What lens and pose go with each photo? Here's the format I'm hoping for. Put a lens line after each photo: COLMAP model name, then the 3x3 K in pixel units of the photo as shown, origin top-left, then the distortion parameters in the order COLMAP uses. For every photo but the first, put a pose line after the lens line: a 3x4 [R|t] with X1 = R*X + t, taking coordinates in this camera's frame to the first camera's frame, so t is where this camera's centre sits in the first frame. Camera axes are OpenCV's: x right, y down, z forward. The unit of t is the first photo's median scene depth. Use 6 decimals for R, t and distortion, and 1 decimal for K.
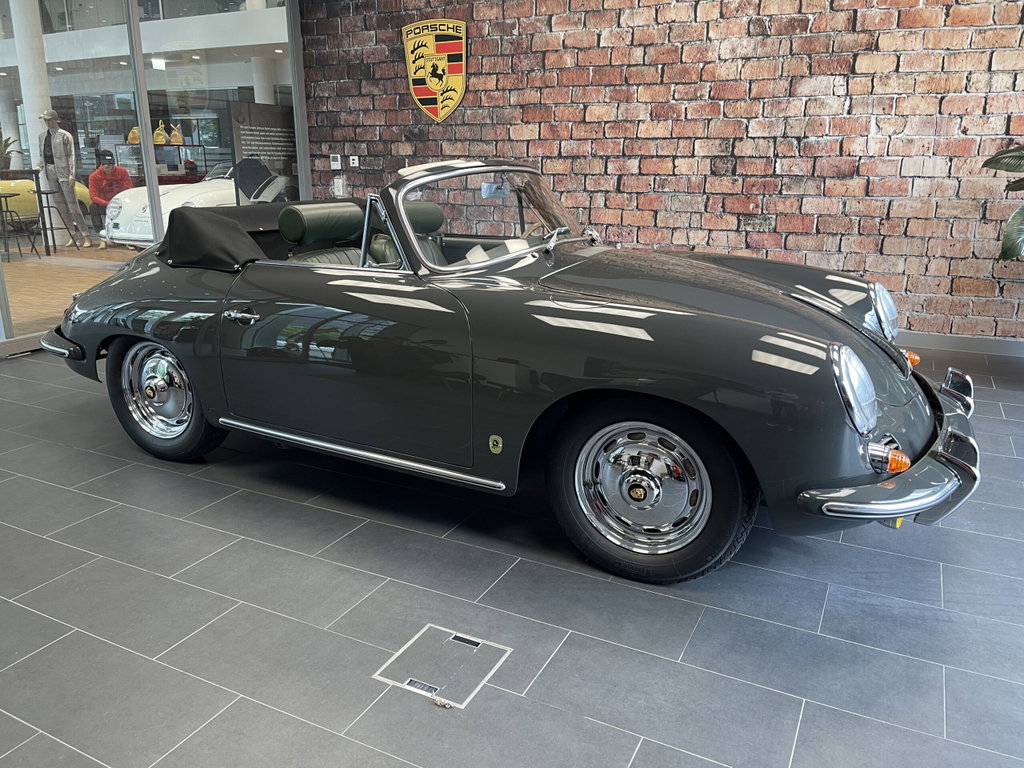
lens RADIAL K [[781.6, 0, 508.9], [0, 781.6, 383.6], [0, 0, 1]] dist [0.067357, -0.093000]
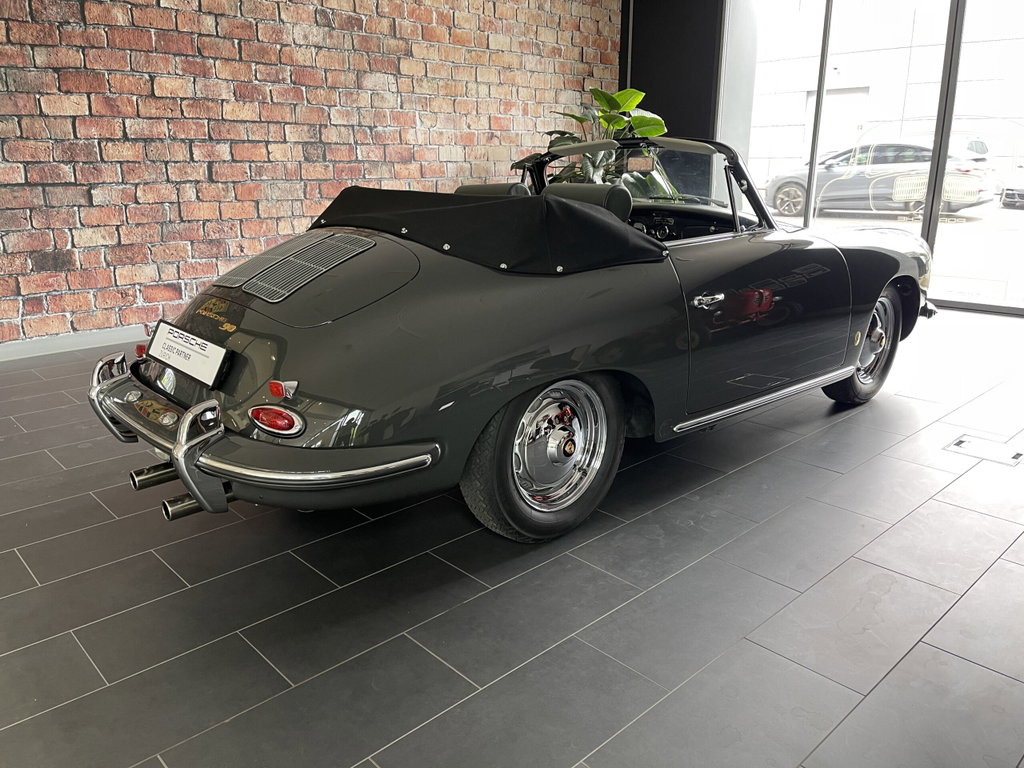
lens RADIAL K [[781.6, 0, 521.0], [0, 781.6, 392.0], [0, 0, 1]] dist [0.067357, -0.093000]
pose [[0.326094, -0.272811, 0.905117, -0.610611], [0.259506, 0.946505, 0.191792, -0.105062], [-0.909021, 0.172341, 0.379446, 0.408510]]
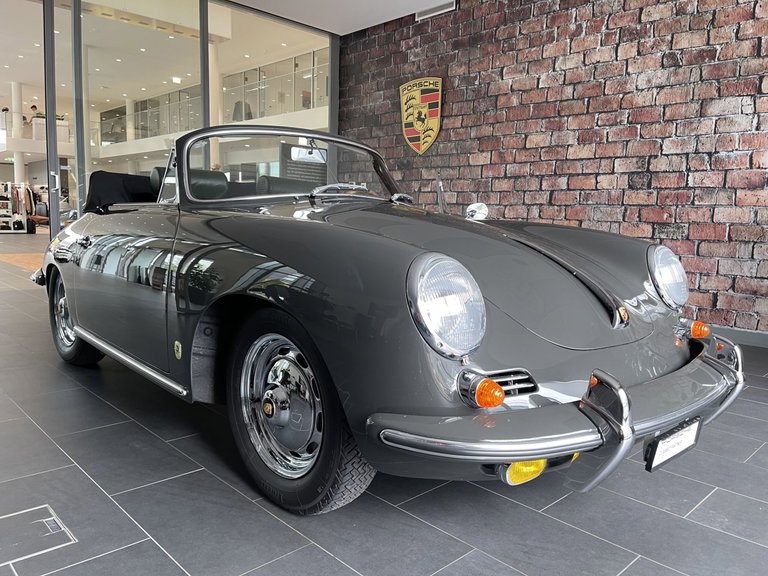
lens RADIAL K [[586.2, 0, 386.2], [0, 586.2, 289.0], [0, 0, 1]] dist [0.067357, -0.093000]
pose [[0.945783, 0.063512, -0.318529, 0.199772], [-0.113478, 0.983508, -0.140838, 0.030853], [0.304331, 0.169348, 0.937392, 0.127885]]
